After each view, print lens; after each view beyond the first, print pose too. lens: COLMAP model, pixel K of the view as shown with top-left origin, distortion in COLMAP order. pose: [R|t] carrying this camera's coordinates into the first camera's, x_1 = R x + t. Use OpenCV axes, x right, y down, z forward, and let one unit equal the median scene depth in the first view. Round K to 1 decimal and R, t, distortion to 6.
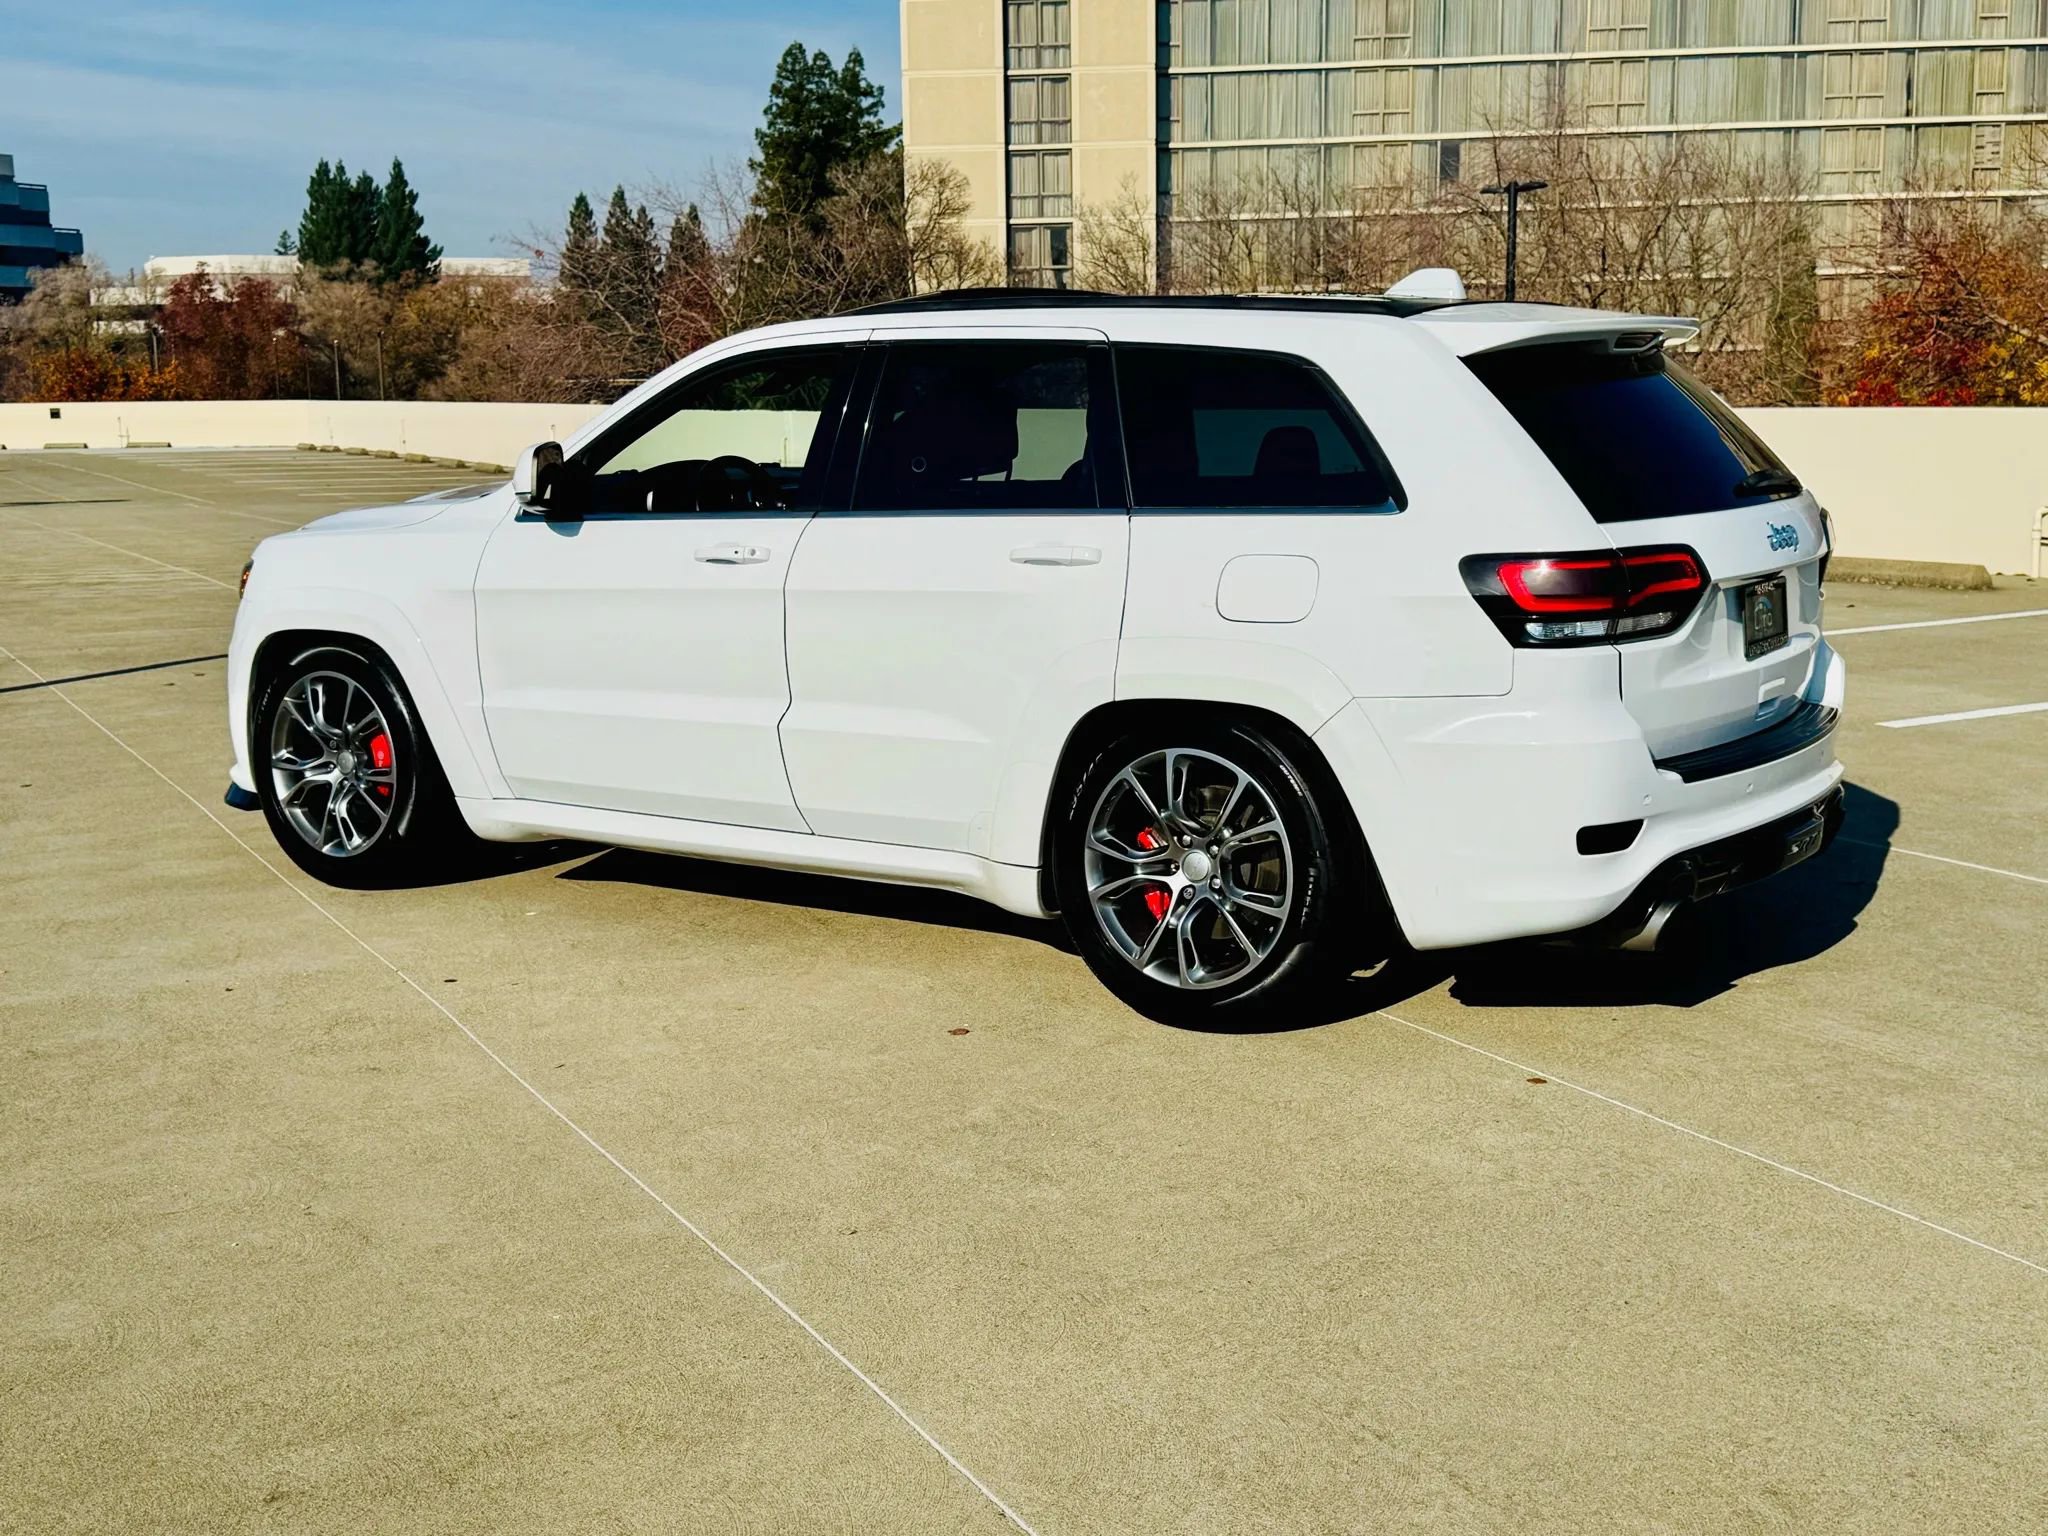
lens RADIAL K [[2449.8, 0, 1024.0], [0, 2449.8, 768.0], [0, 0, 1]] dist [0.222211, -0.573128]
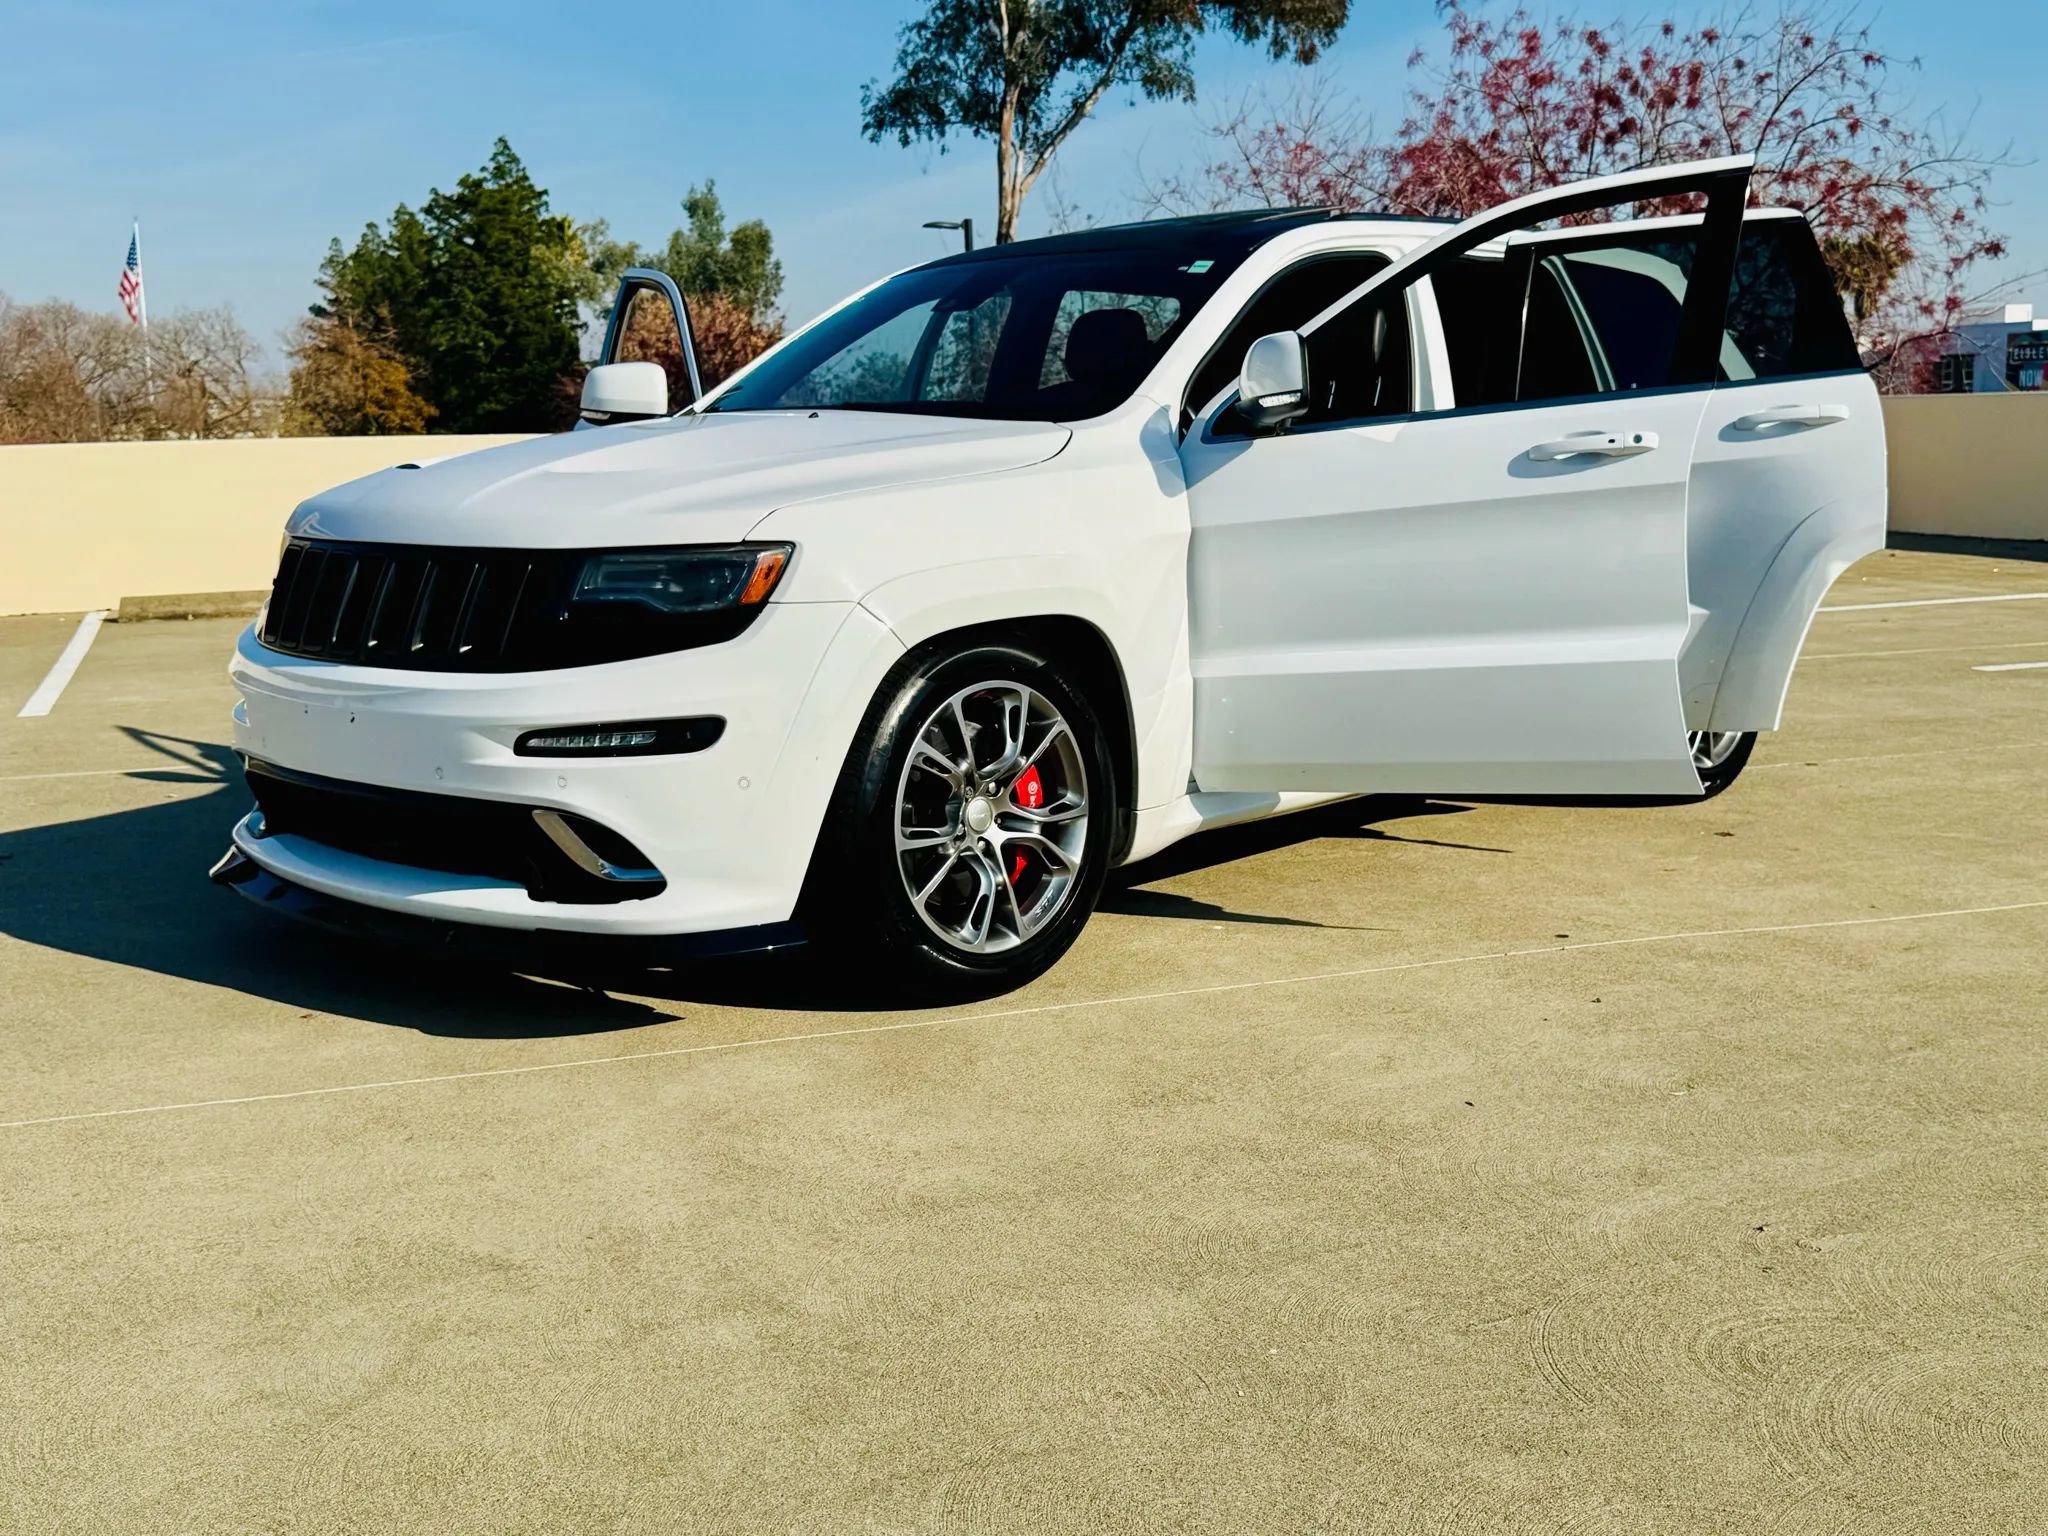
lens RADIAL K [[2258.4, 0, 1024.0], [0, 2258.4, 768.0], [0, 0, 1]] dist [0.225417, -0.569959]
pose [[0.146499, -0.138006, 0.979537, -0.889487], [0.181408, 0.977175, 0.110542, -0.082280], [-0.972435, 0.161502, 0.168191, 0.886010]]
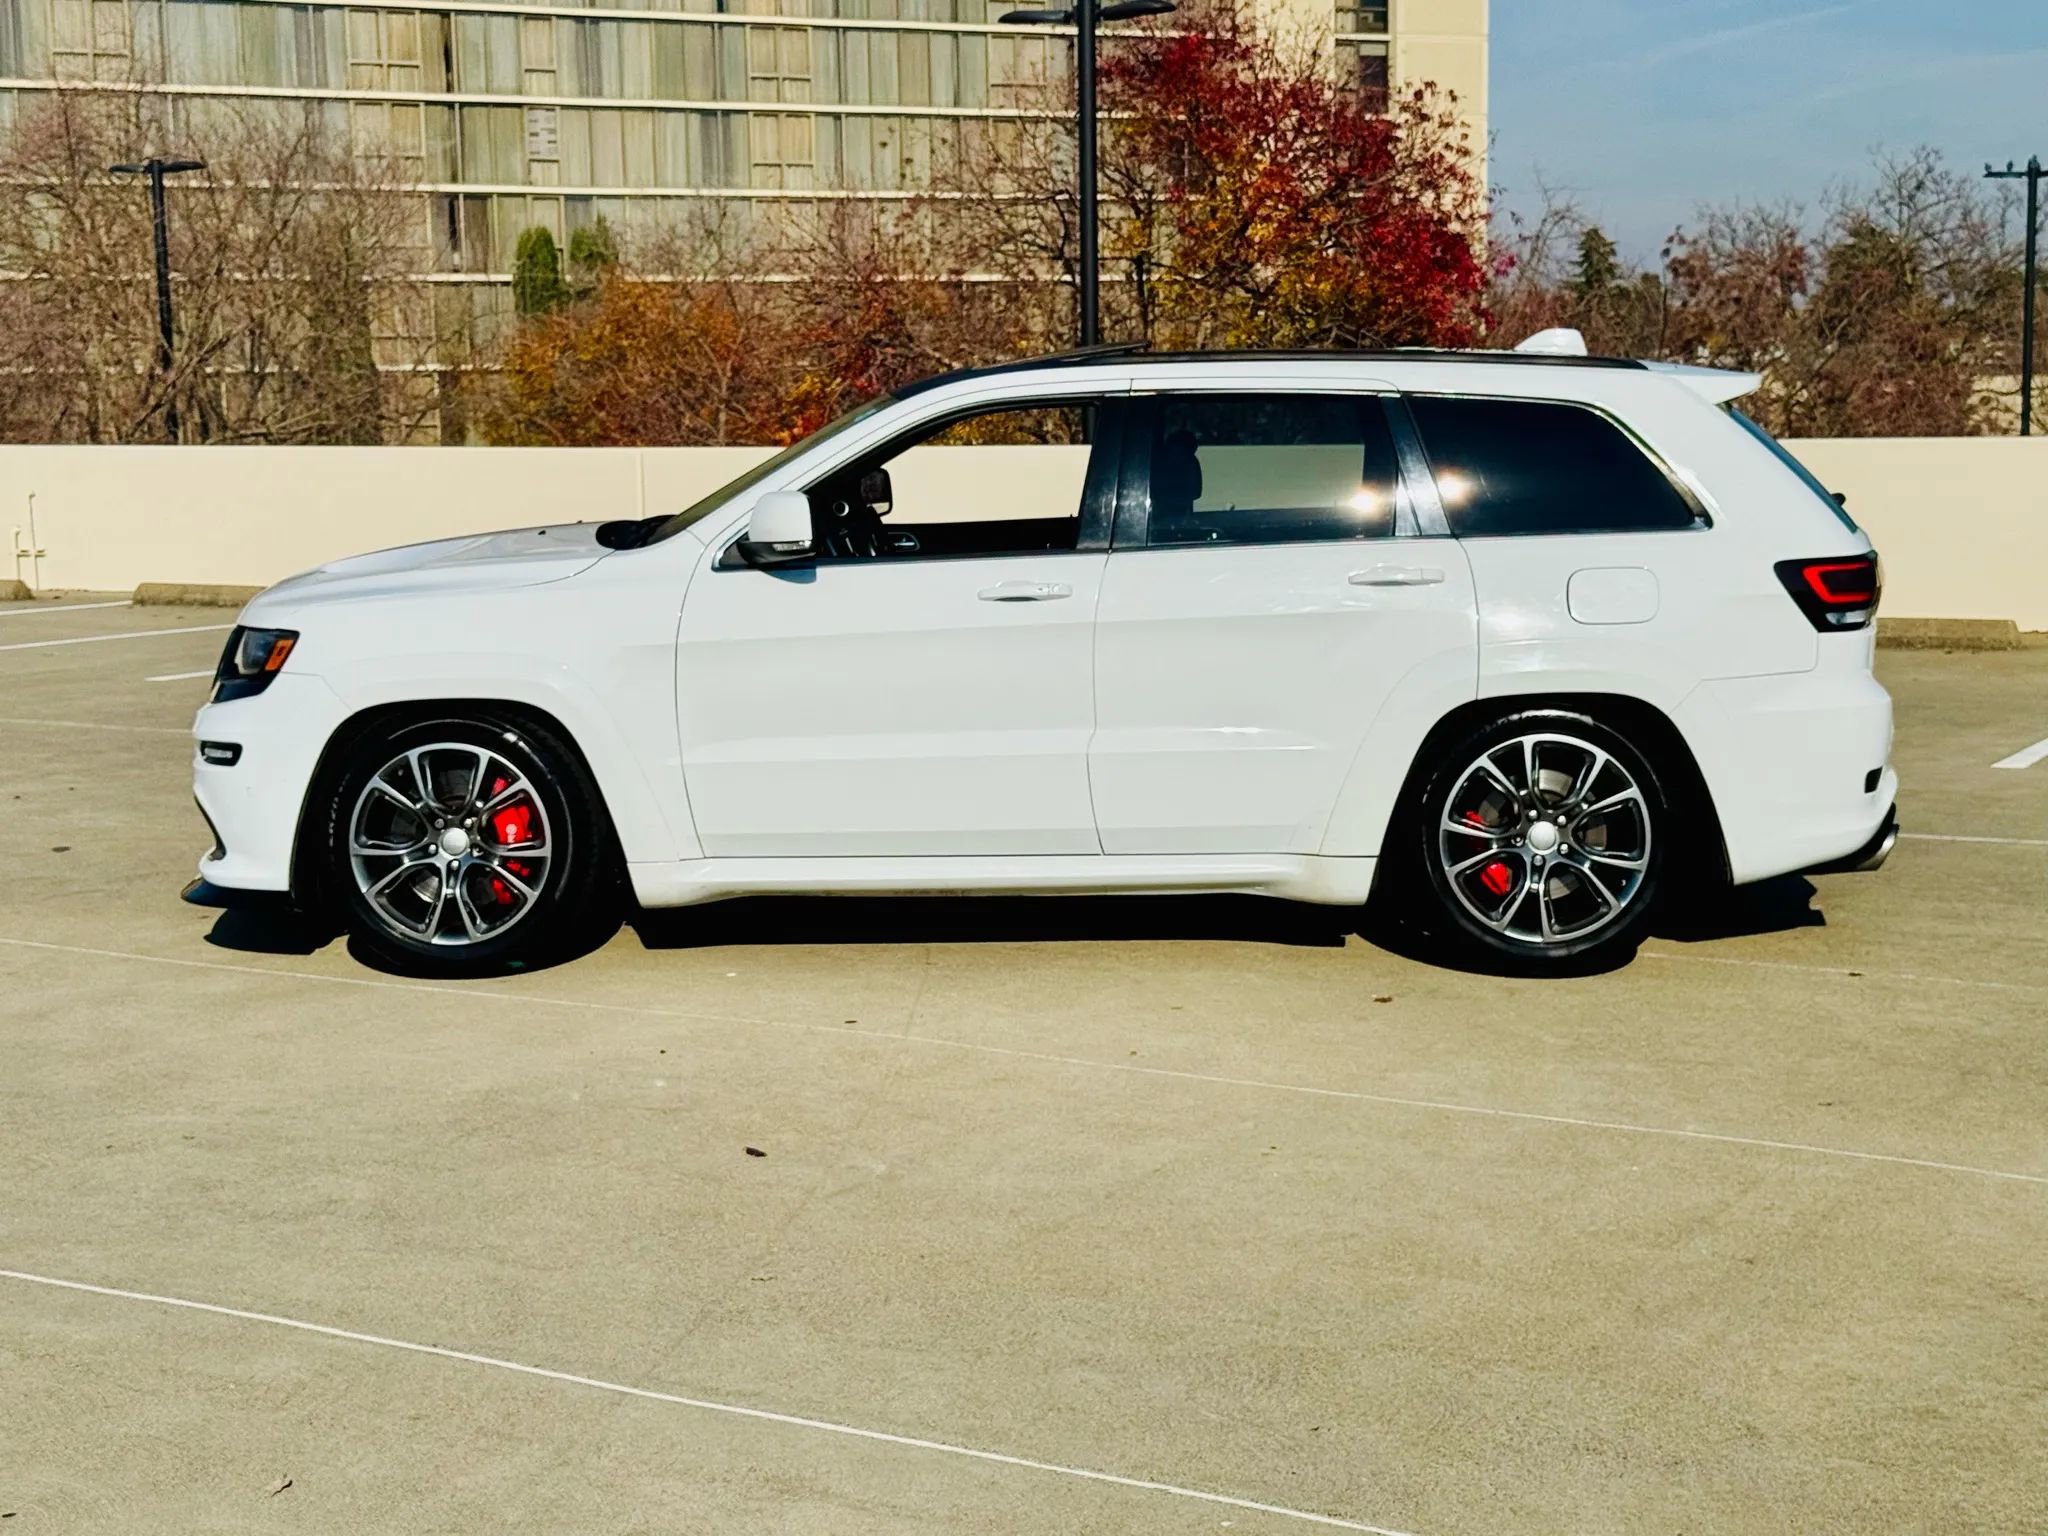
lens RADIAL K [[3297.6, 0, 1008.3], [0, 3297.6, 772.0], [0, 0, 1]] dist [0.169506, -0.205991]
pose [[0.847001, -0.062390, 0.527918, -0.753201], [0.086178, 0.996068, -0.020548, 0.015375], [-0.524560, 0.062899, 0.849047, -0.158191]]
